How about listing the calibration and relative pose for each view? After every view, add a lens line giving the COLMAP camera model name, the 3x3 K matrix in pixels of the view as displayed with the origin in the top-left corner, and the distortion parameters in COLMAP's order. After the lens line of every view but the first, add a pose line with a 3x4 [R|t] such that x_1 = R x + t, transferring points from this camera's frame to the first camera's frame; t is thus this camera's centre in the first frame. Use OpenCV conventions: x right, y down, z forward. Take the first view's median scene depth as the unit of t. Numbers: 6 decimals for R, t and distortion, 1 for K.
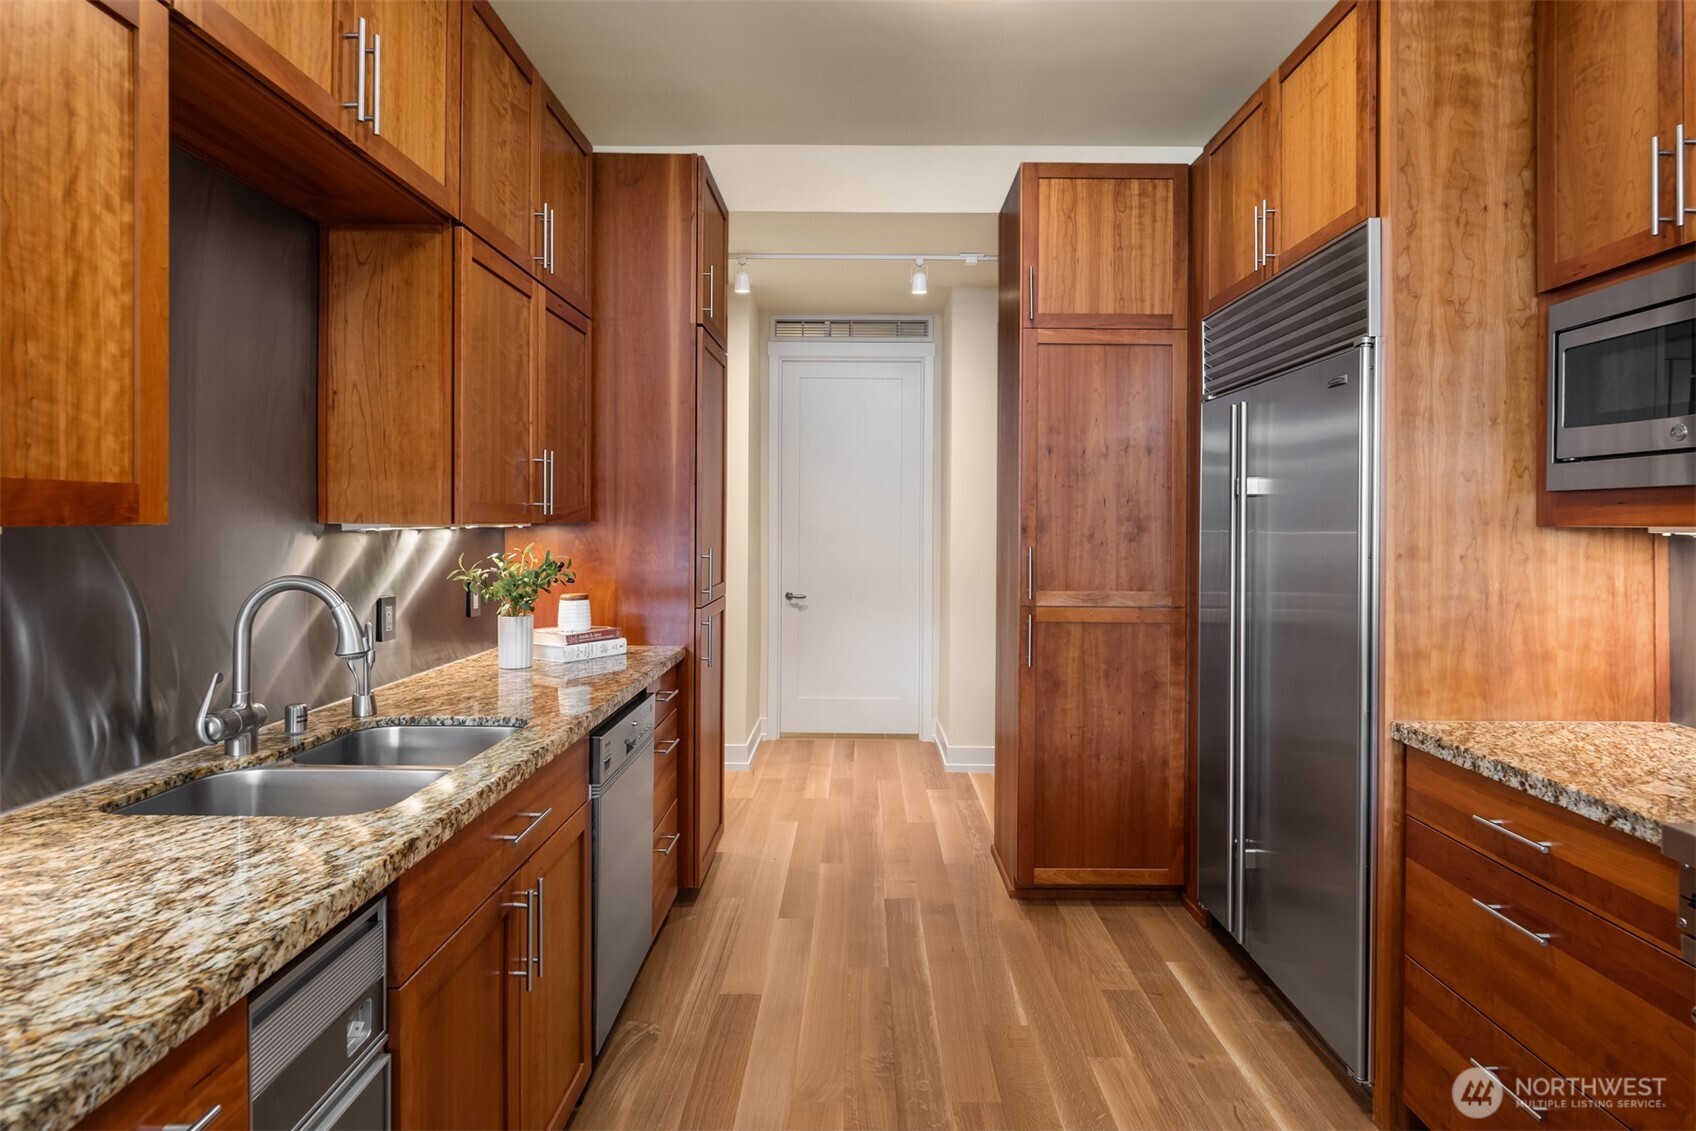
lens RADIAL K [[923.8, 0, 871.2], [0, 923.8, 525.6], [0, 0, 1]] dist [-0.004596, -0.004301]
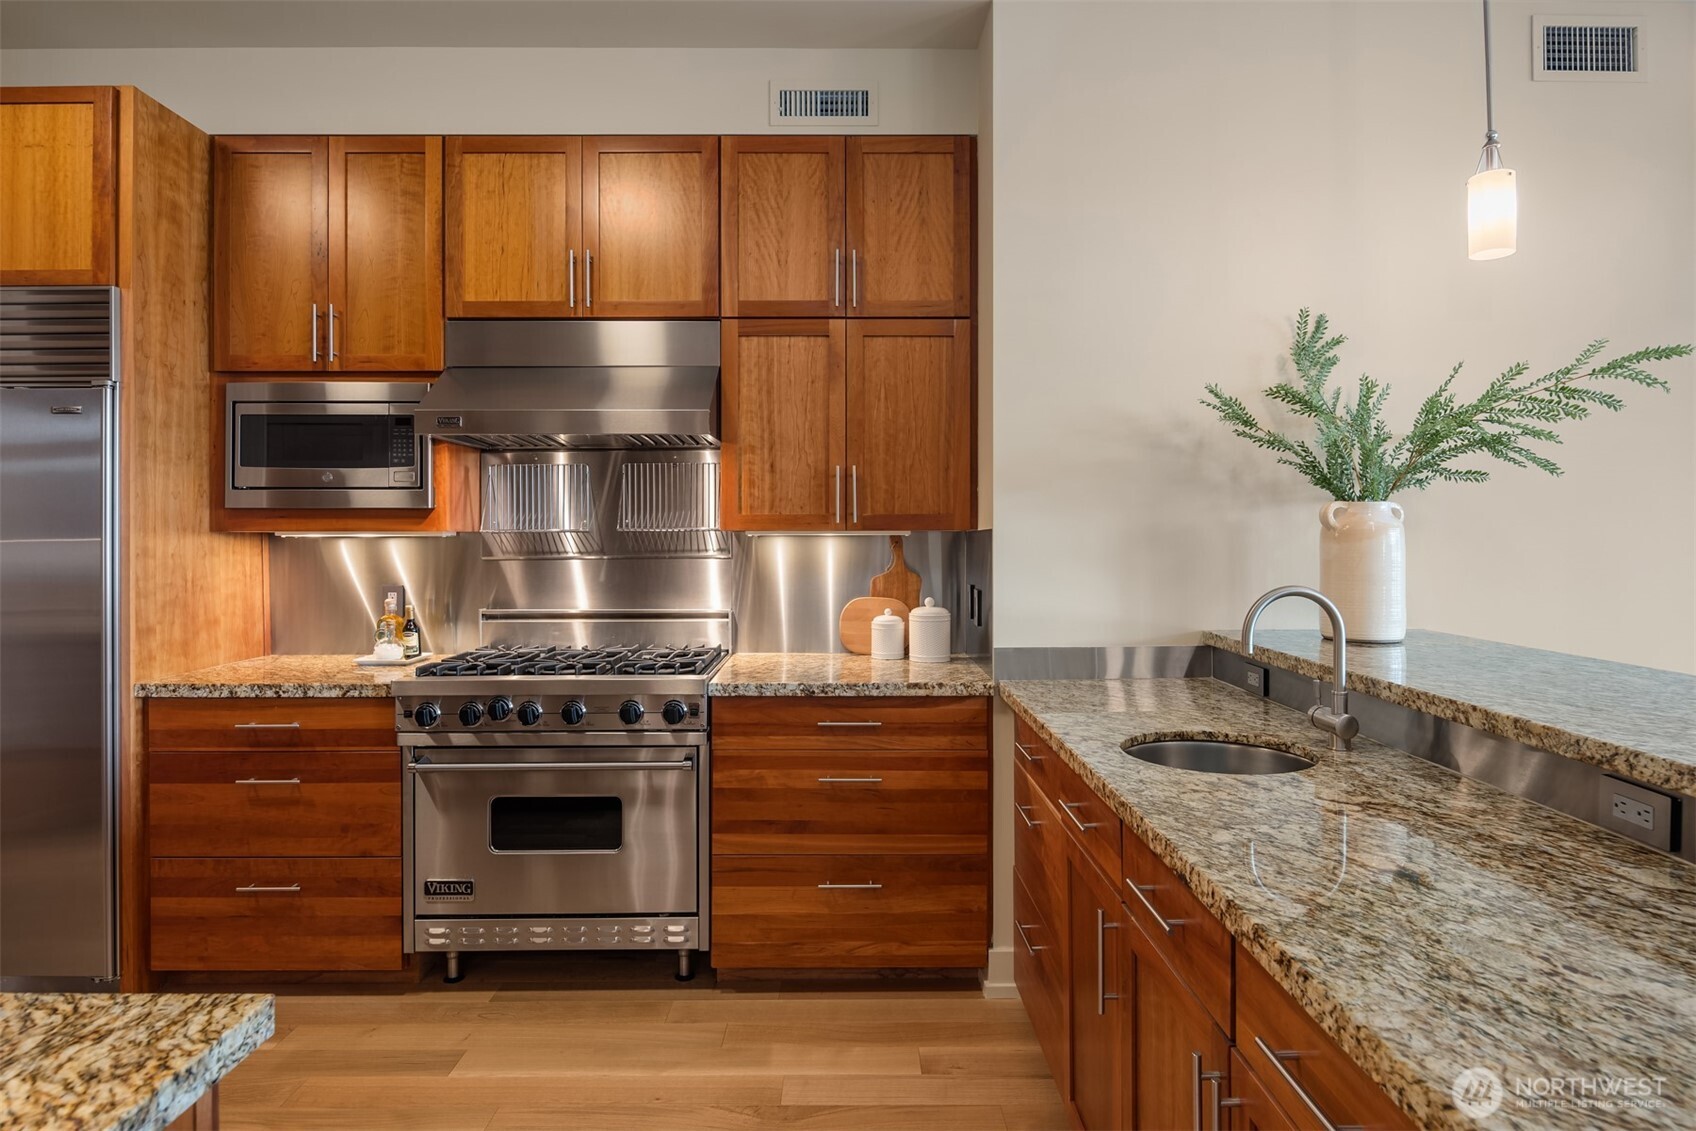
lens RADIAL K [[923.8, 0, 849.1], [0, 923.8, 528.2], [0, 0, 1]] dist [-0.004596, -0.004301]
pose [[0.000248, -0.001360, 0.999999, -0.717628], [0.001507, 0.999998, 0.001360, -0.005216], [-0.999999, 0.001507, 0.000250, 0.000620]]
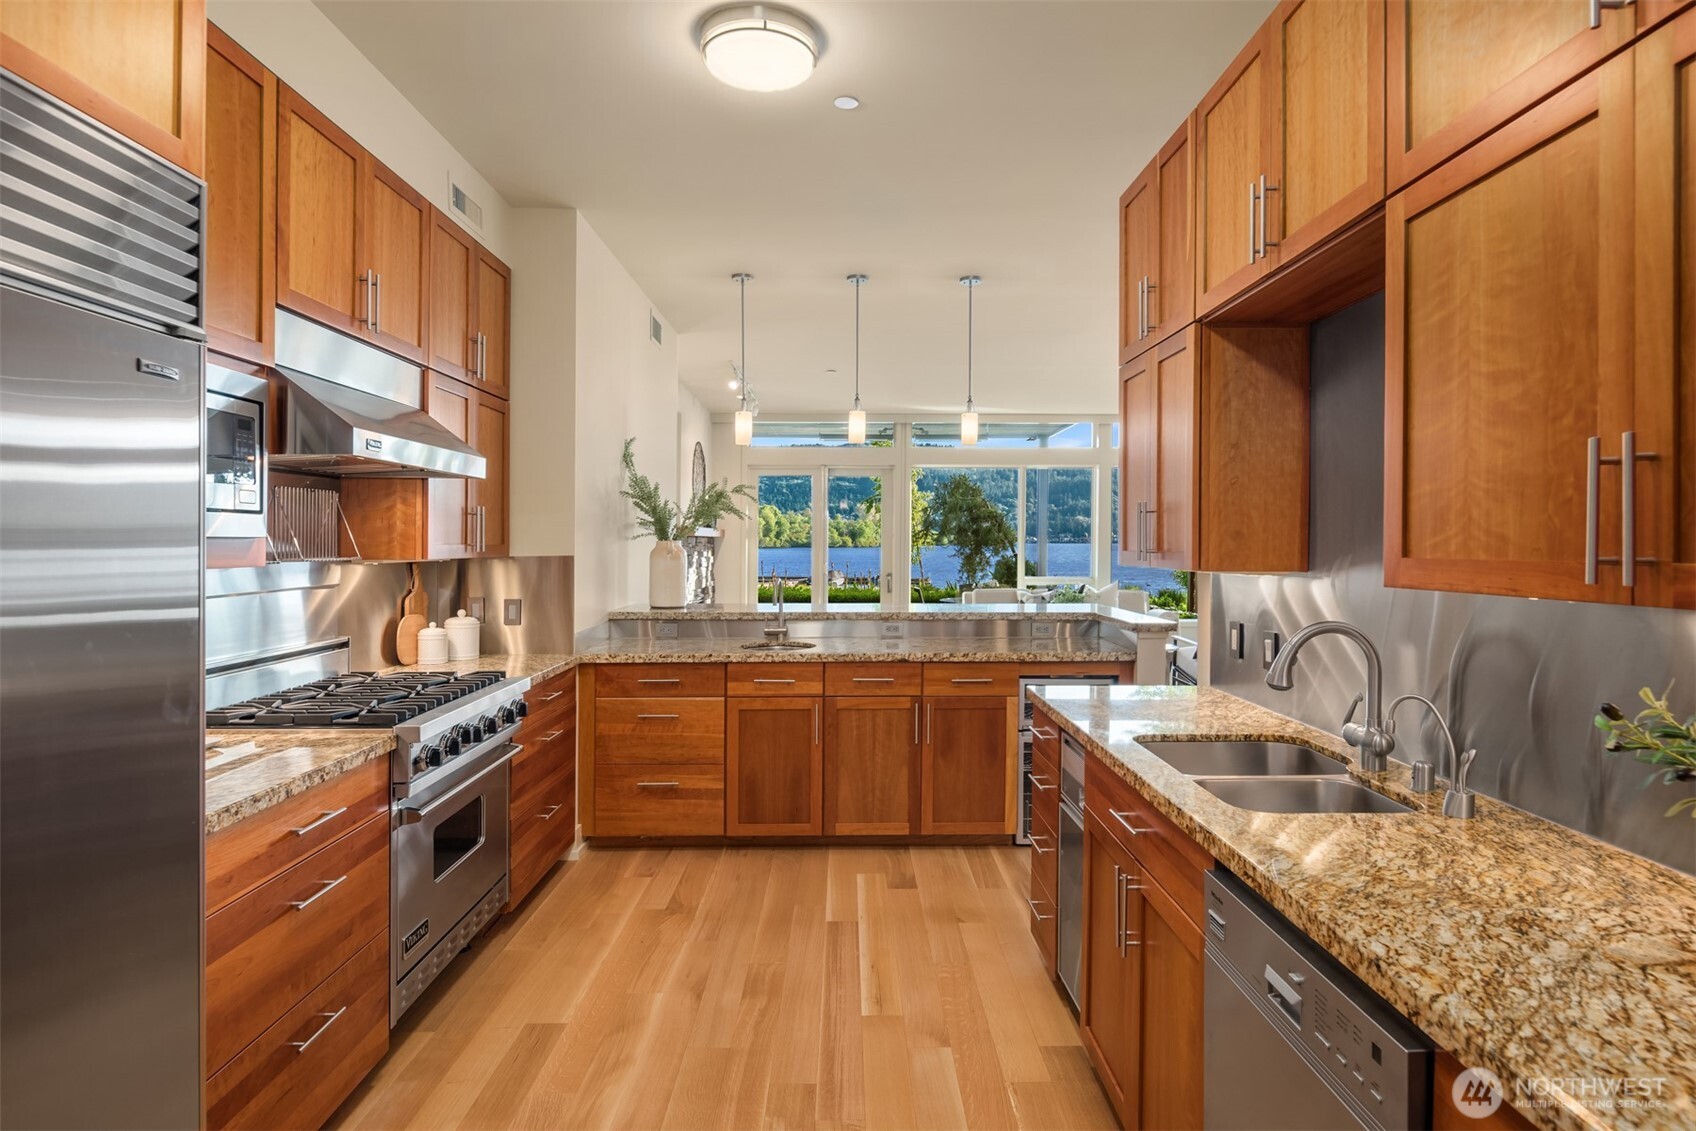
lens RADIAL K [[923.8, 0, 849.4], [0, 923.8, 560.0], [0, 0, 1]] dist [-0.004596, -0.004301]
pose [[-0.999945, -0.009813, 0.003648, -0.012627], [-0.009738, 0.999750, 0.020122, -0.038742], [-0.003845, 0.020085, -0.999791, 1.798302]]
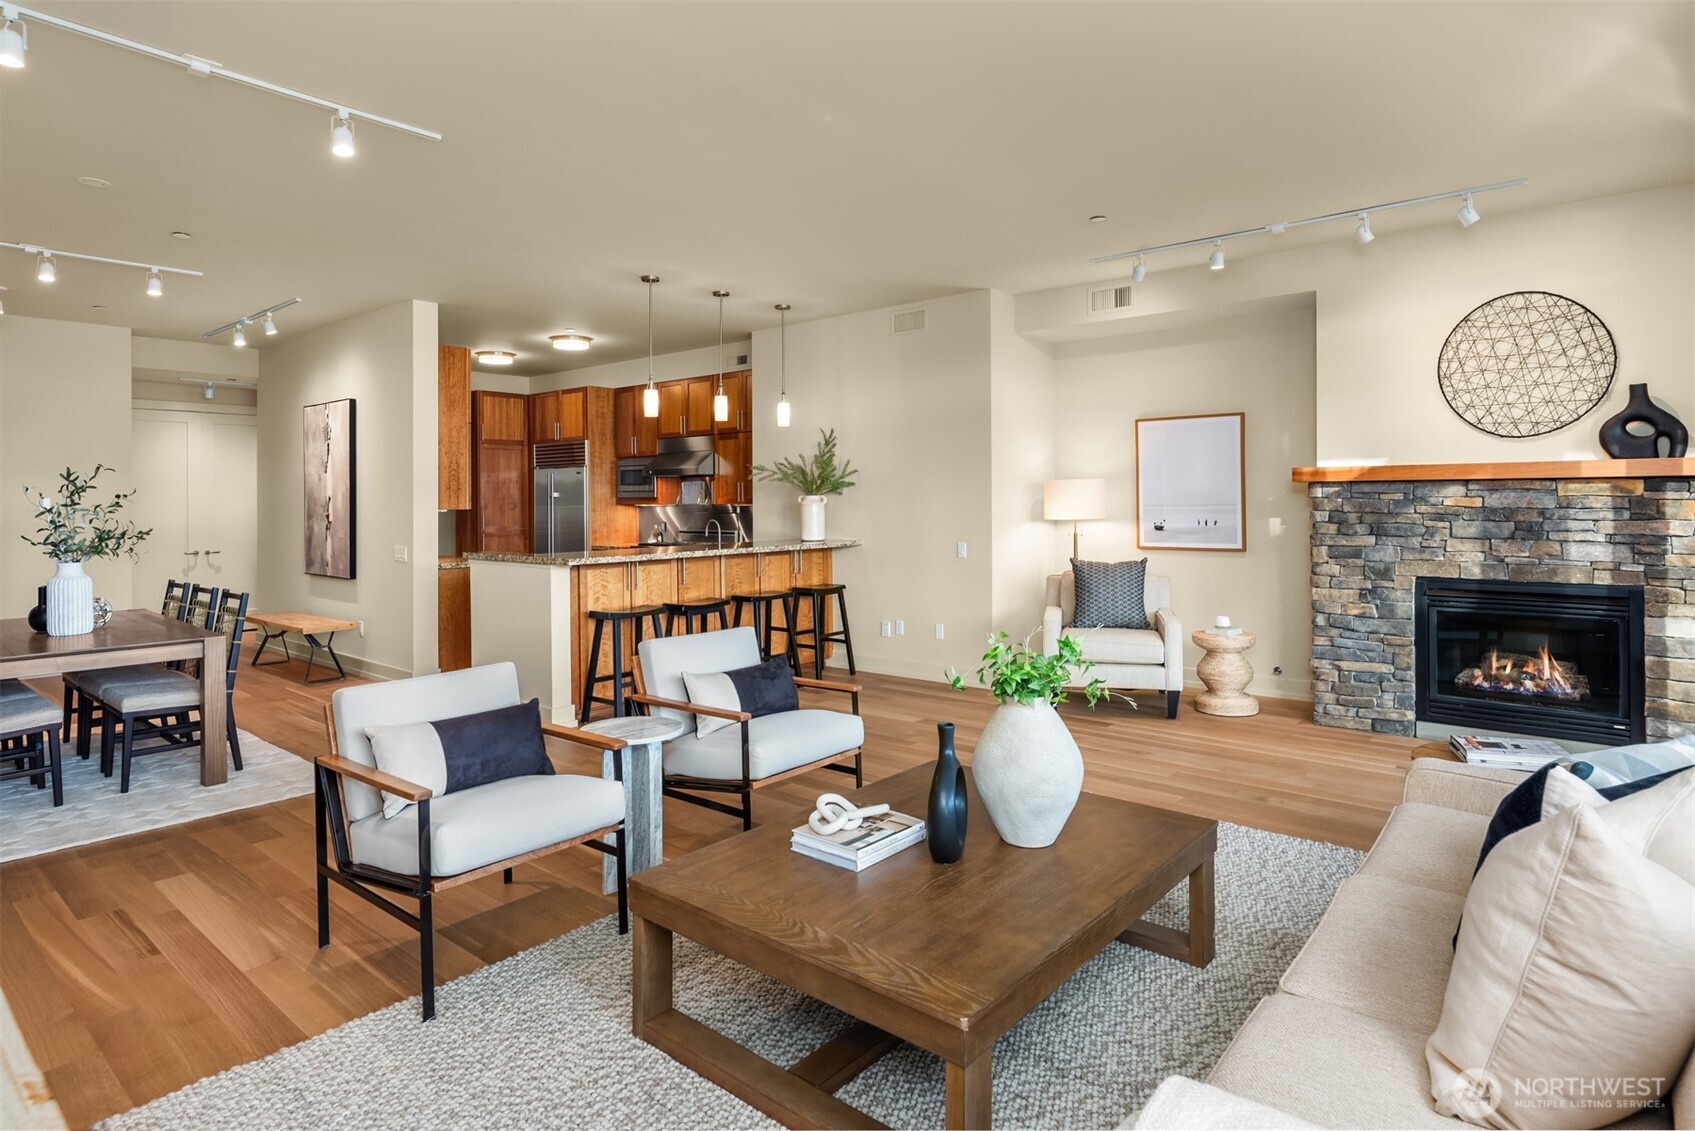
lens RADIAL K [[923.3, 0, 871.2], [0, 923.3, 511.2], [0, 0, 1]] dist [-0.004596, -0.004301]
pose [[0.642010, -0.016689, 0.766515, -2.222436], [0.012131, 0.999859, 0.011608, -0.003217], [-0.766600, 0.001846, 0.642122, -3.267338]]
